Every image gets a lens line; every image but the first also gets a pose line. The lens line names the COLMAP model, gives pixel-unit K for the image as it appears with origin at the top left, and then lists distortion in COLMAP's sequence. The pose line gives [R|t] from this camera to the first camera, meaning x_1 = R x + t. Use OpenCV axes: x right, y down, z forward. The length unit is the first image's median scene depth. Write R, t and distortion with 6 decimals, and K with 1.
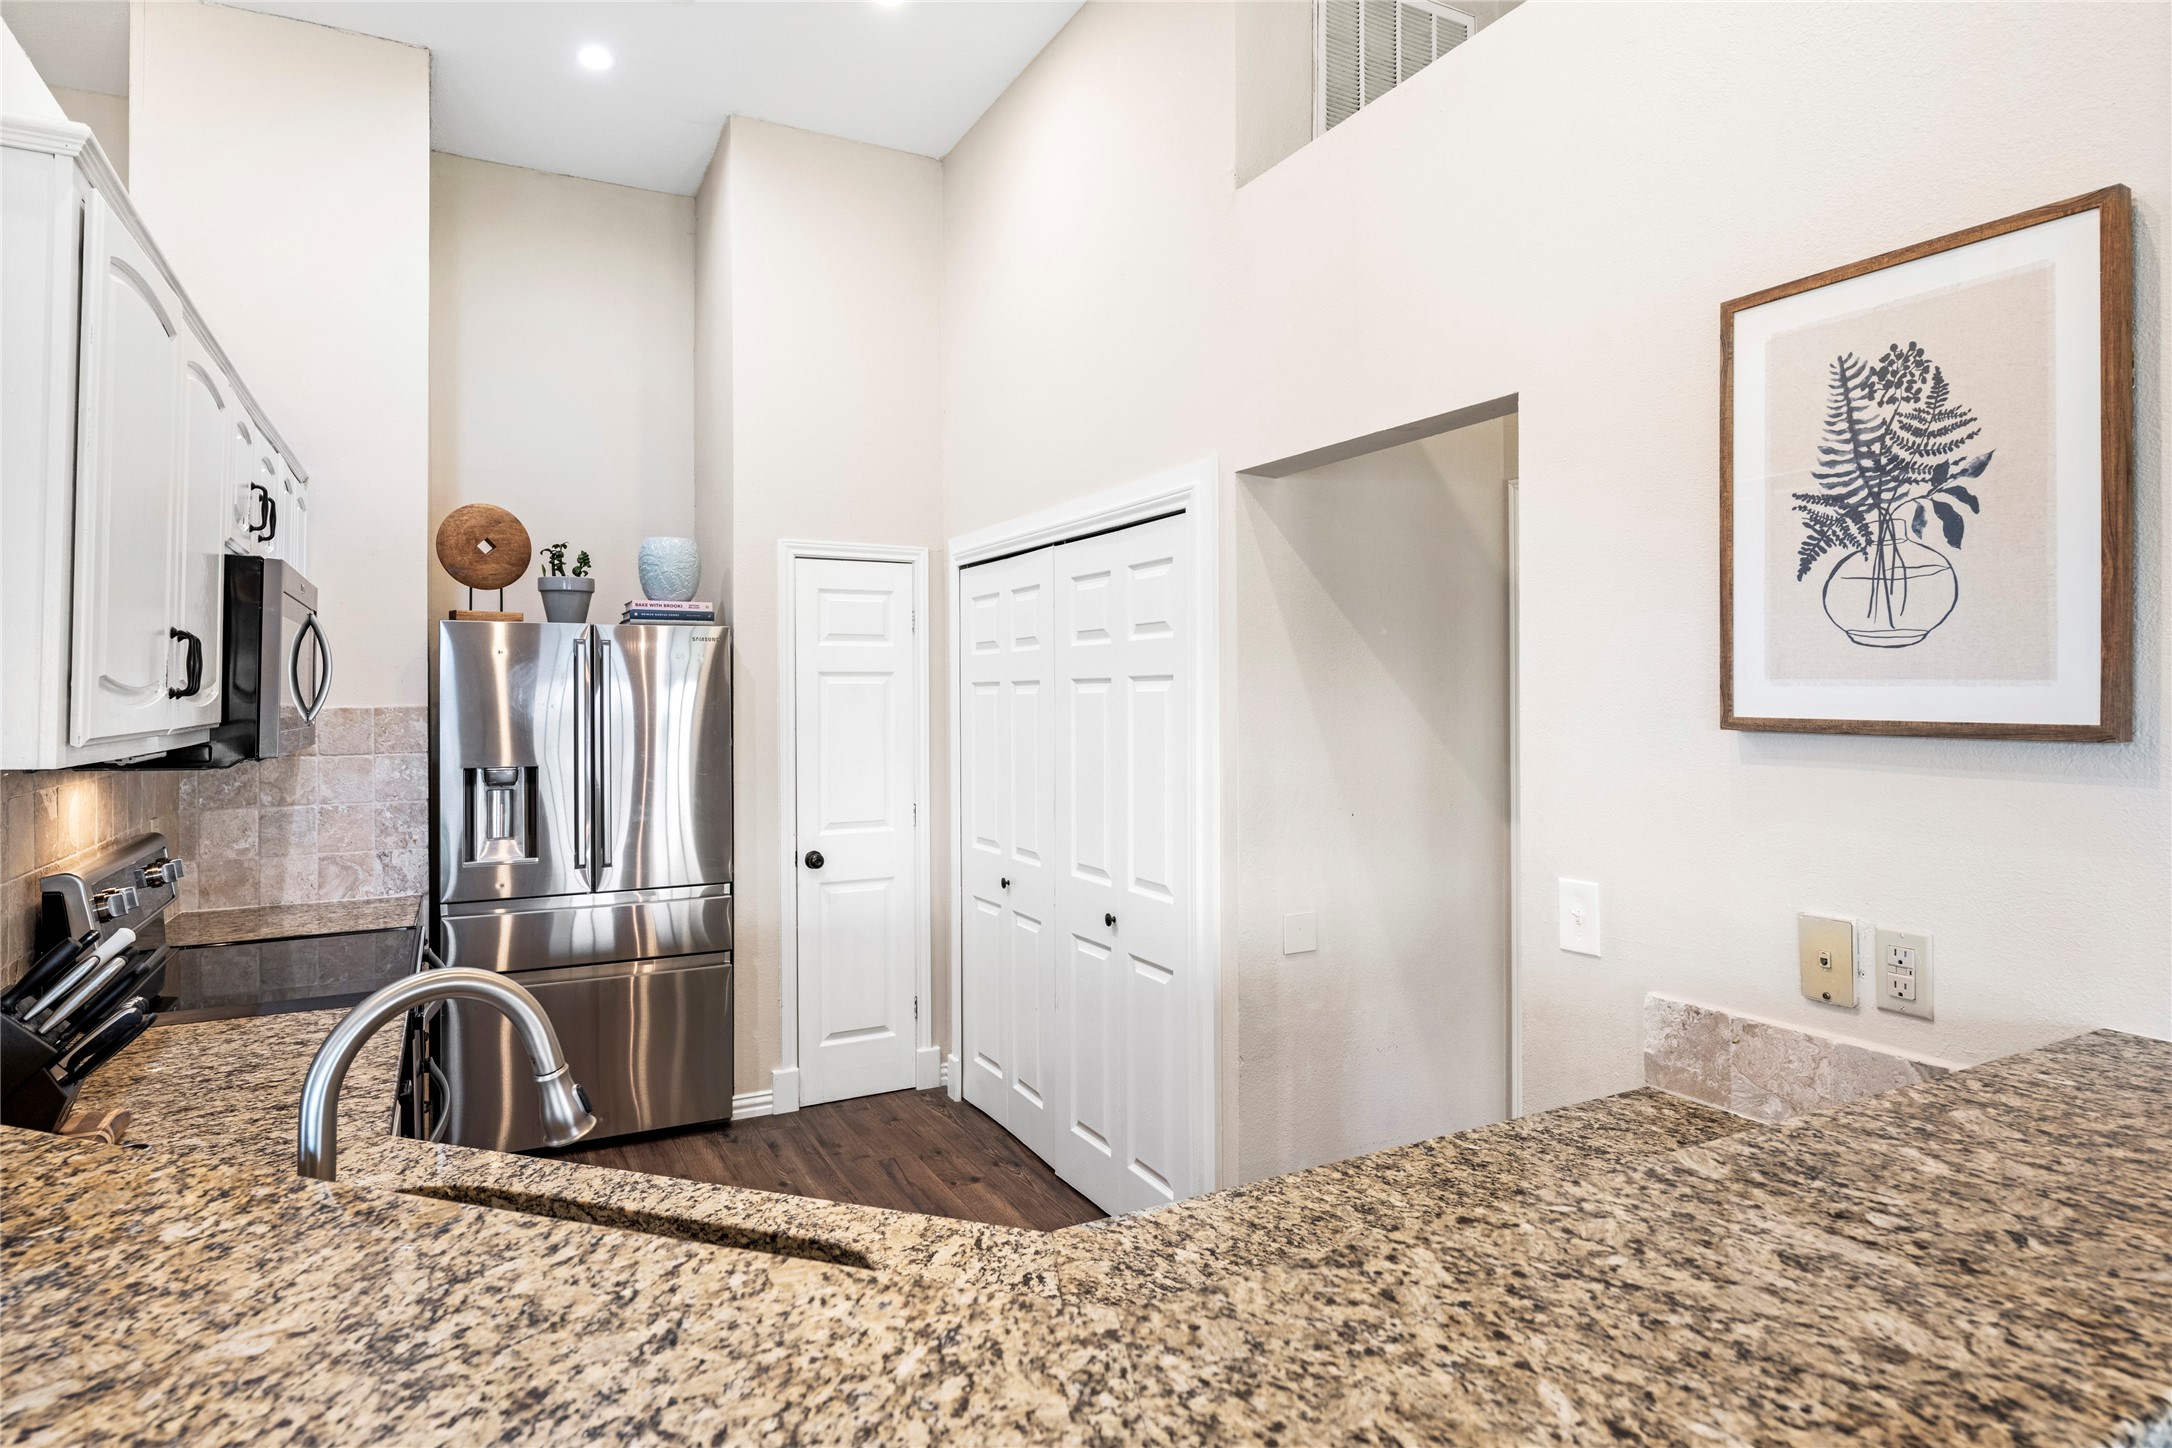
lens RADIAL K [[1184.4, 0, 1079.4], [0, 1184.4, 686.5], [0, 0, 1]] dist [-0.005327, -0.002253]
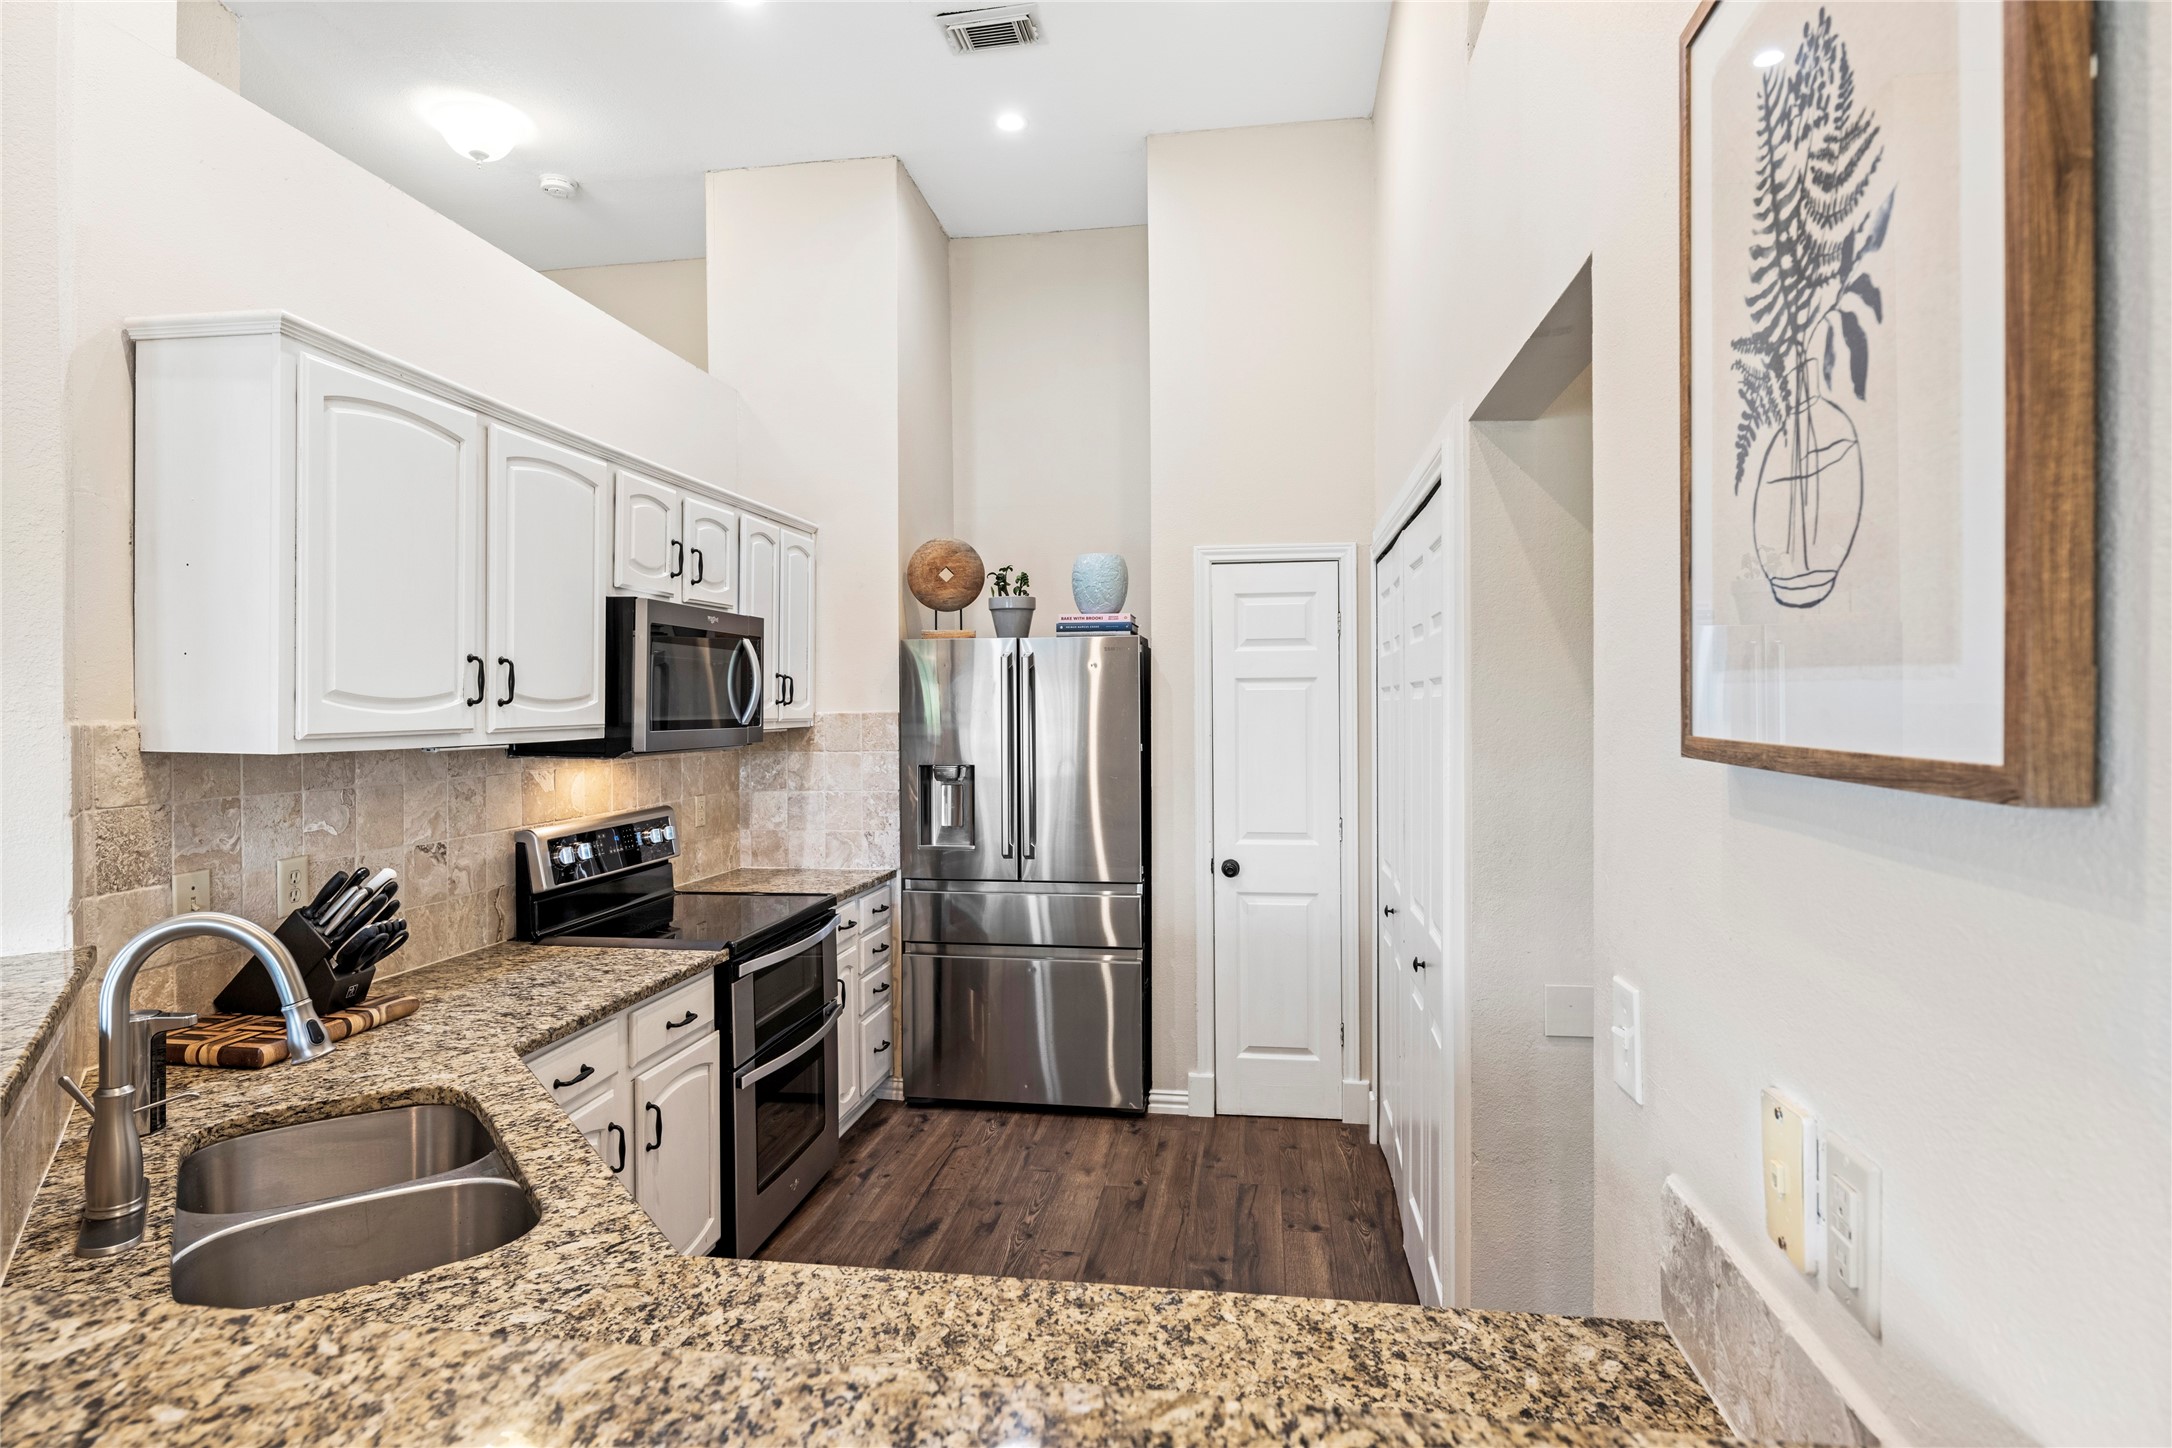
lens RADIAL K [[1176.5, 0, 1081.6], [0, 1176.5, 709.9], [0, 0, 1]] dist [-0.000487, -0.006937]
pose [[0.801974, 0.001710, -0.597357, 0.330242], [0.006757, 0.999906, 0.011933, 0.001784], [0.597321, -0.013606, 0.801887, 0.174136]]
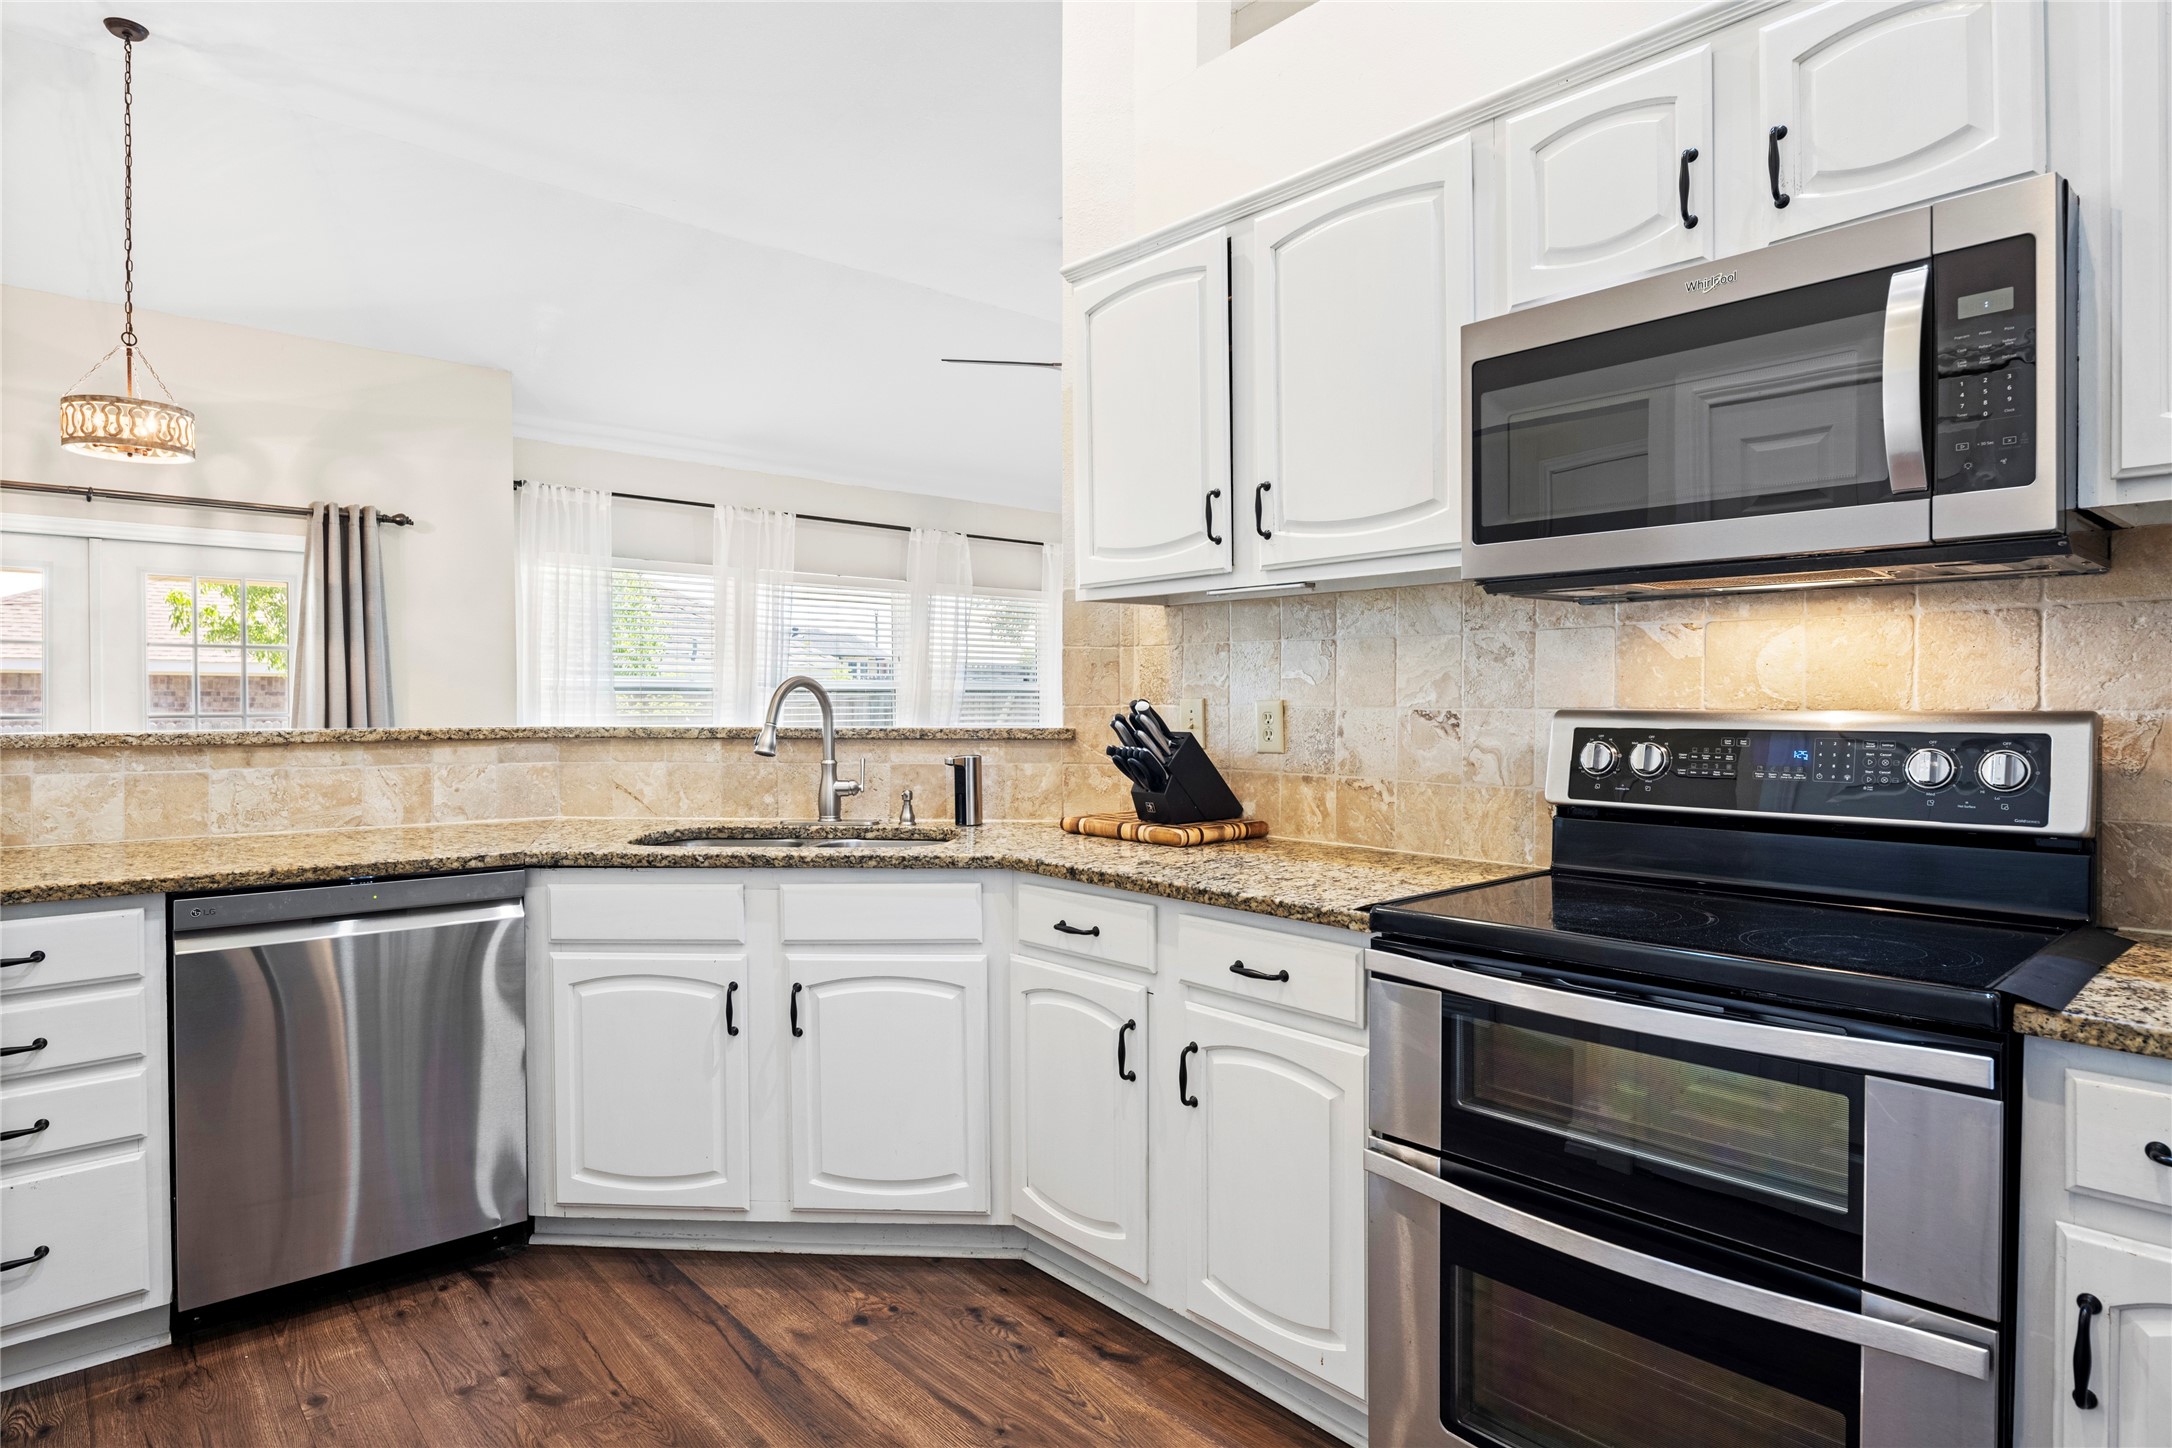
lens RADIAL K [[1168.4, 0, 1076.8], [0, 1168.4, 715.0], [0, 0, 1]] dist [-0.004535, -0.000652]
pose [[-0.971389, 0.005105, -0.237439, -0.168578], [0.003742, 0.999974, 0.006193, 0.100658], [0.237465, 0.005128, -0.971383, 1.175739]]
